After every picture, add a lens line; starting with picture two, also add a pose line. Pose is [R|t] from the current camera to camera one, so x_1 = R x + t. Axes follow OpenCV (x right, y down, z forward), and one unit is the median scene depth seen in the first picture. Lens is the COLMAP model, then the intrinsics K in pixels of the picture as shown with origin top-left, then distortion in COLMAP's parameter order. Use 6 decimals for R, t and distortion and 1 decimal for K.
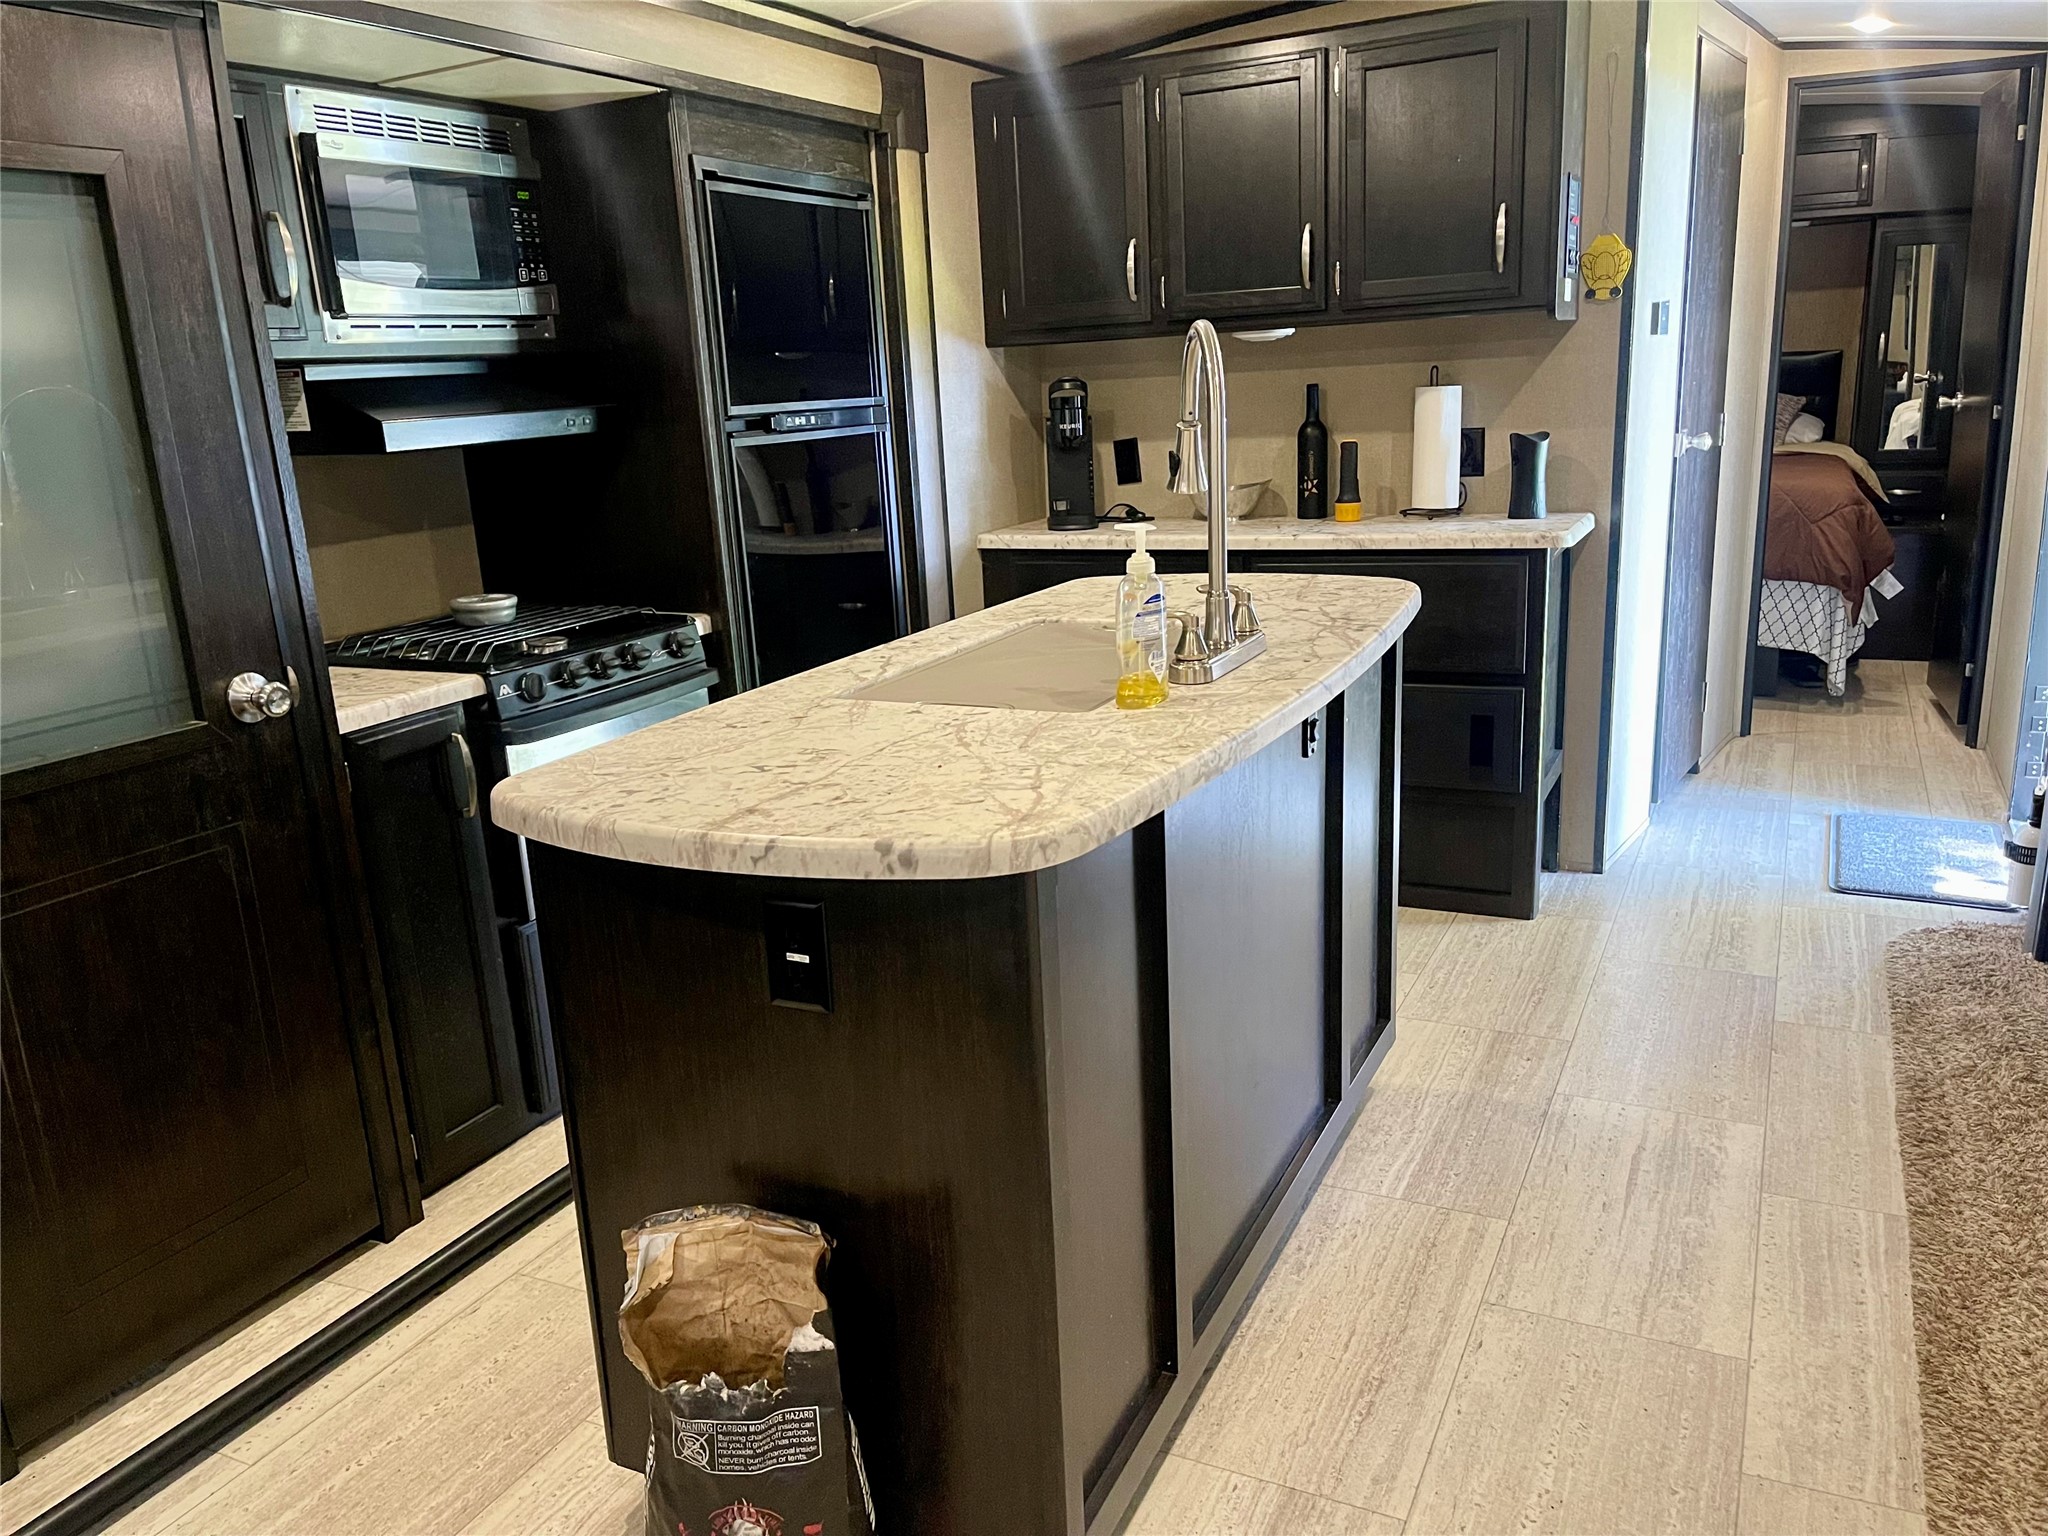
lens RADIAL K [[1541.1, 0, 1024.0], [0, 1541.1, 768.0], [0, 0, 1]] dist [0.060301, -0.092629]
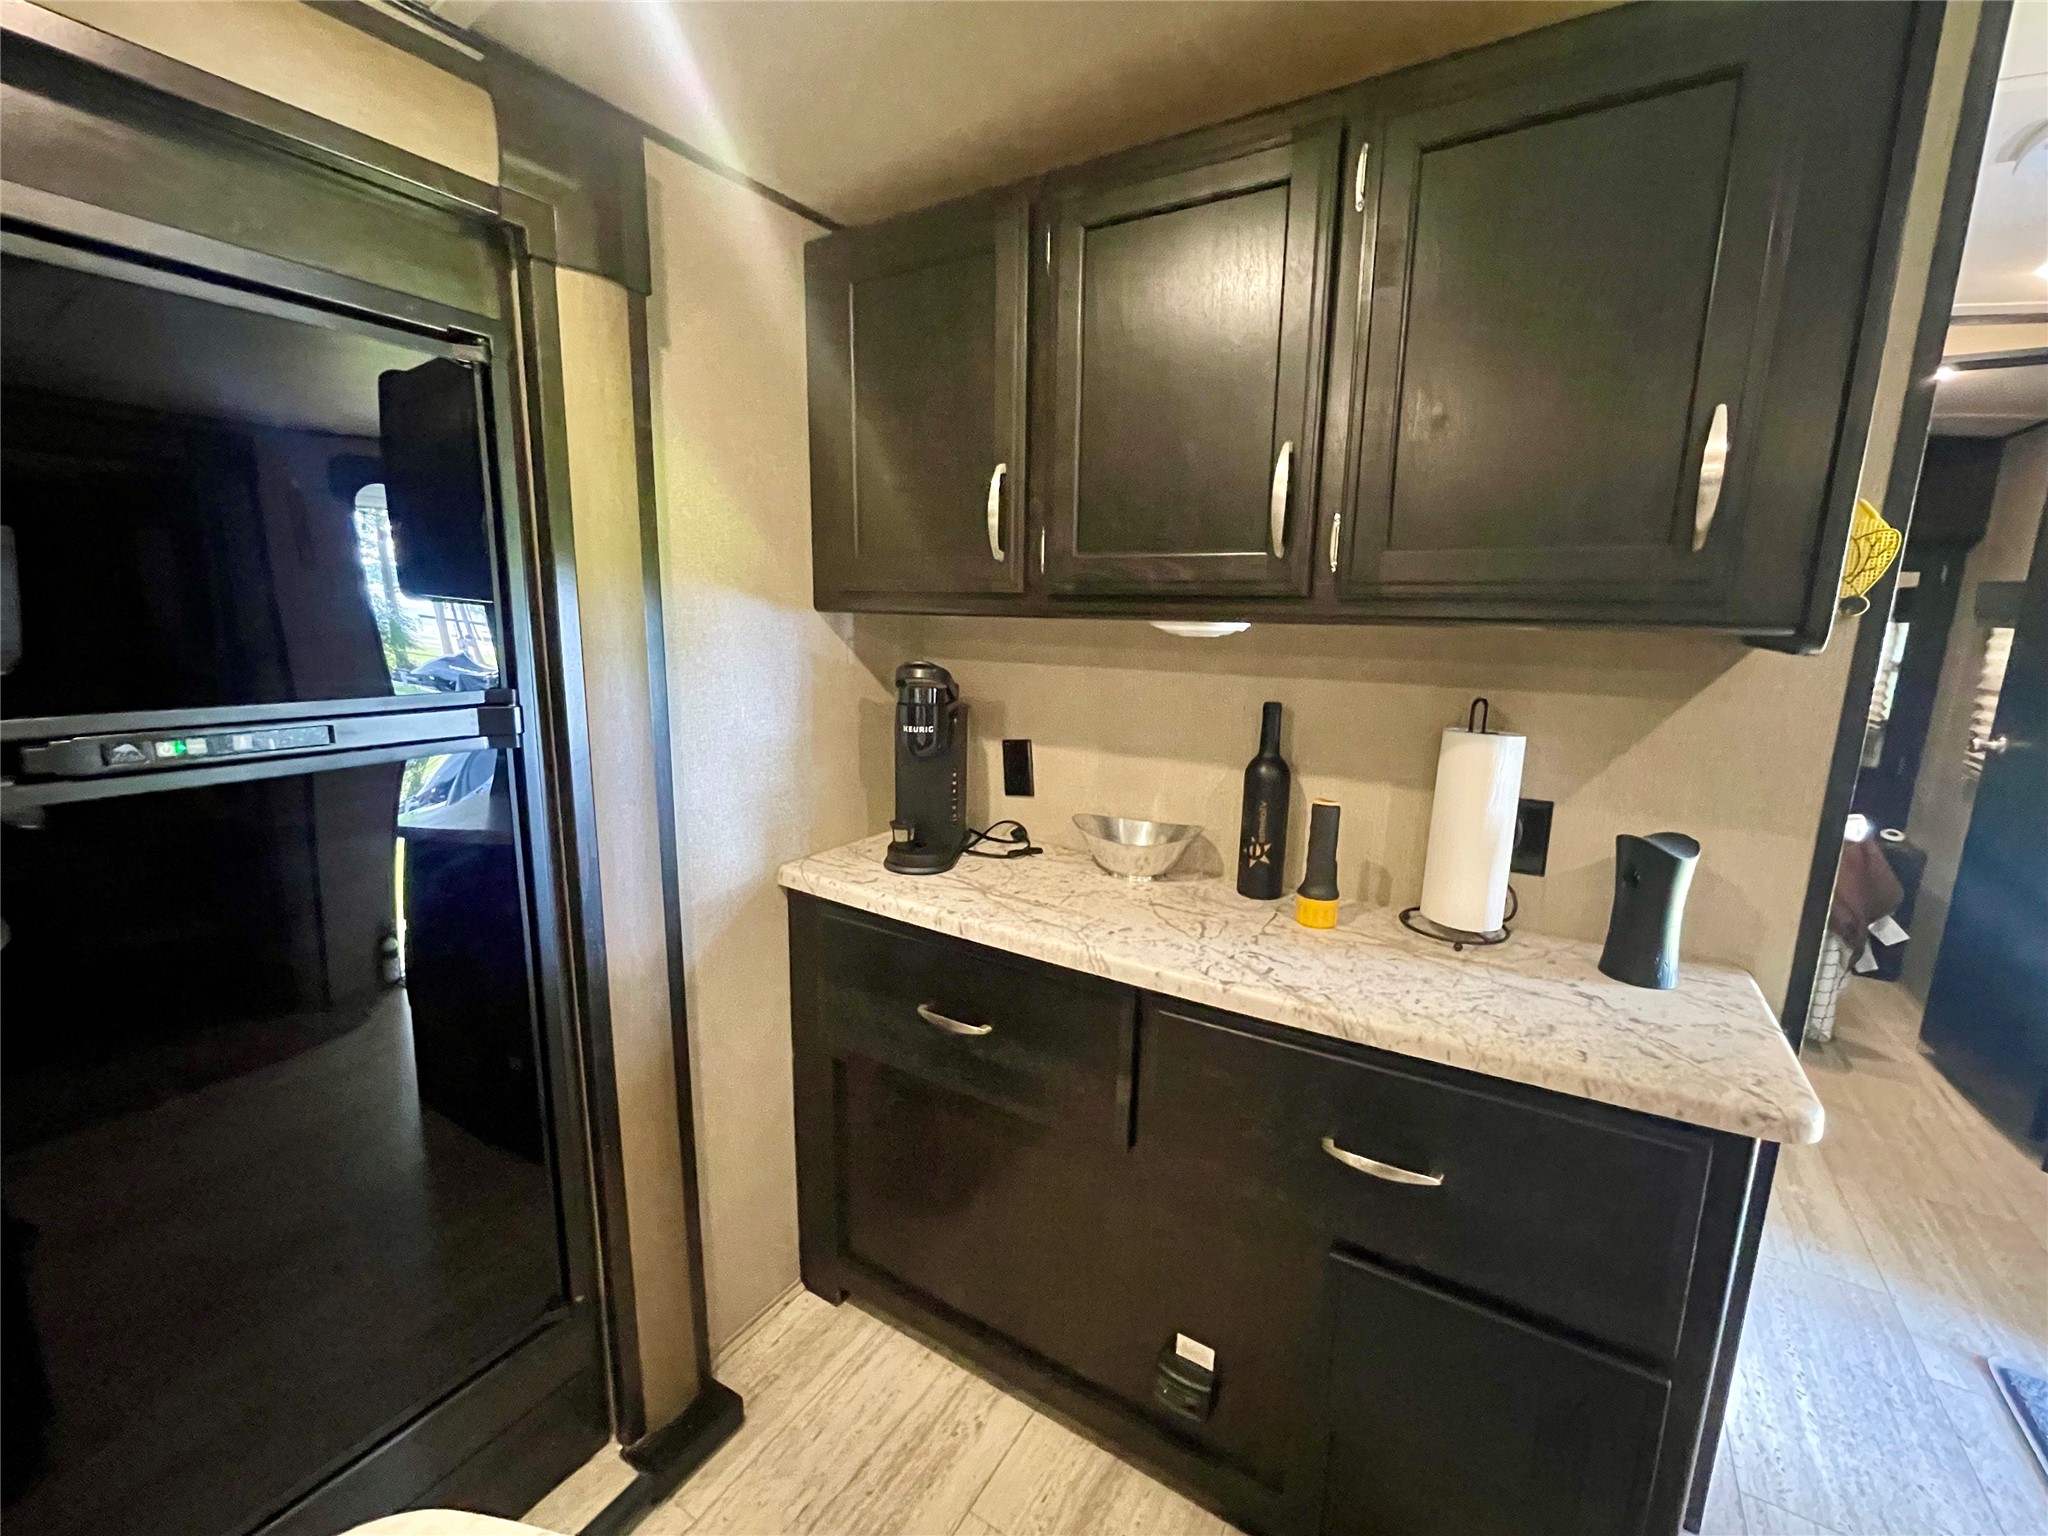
lens RADIAL K [[860.1, 0, 1024.0], [0, 860.1, 768.0], [0, 0, 1]] dist [-0.001604, 0.000074]
pose [[0.993375, 0.085724, -0.076540, 0.112874], [-0.090555, 0.993957, -0.062040, -0.190140], [0.070759, 0.068560, 0.995134, 0.638006]]
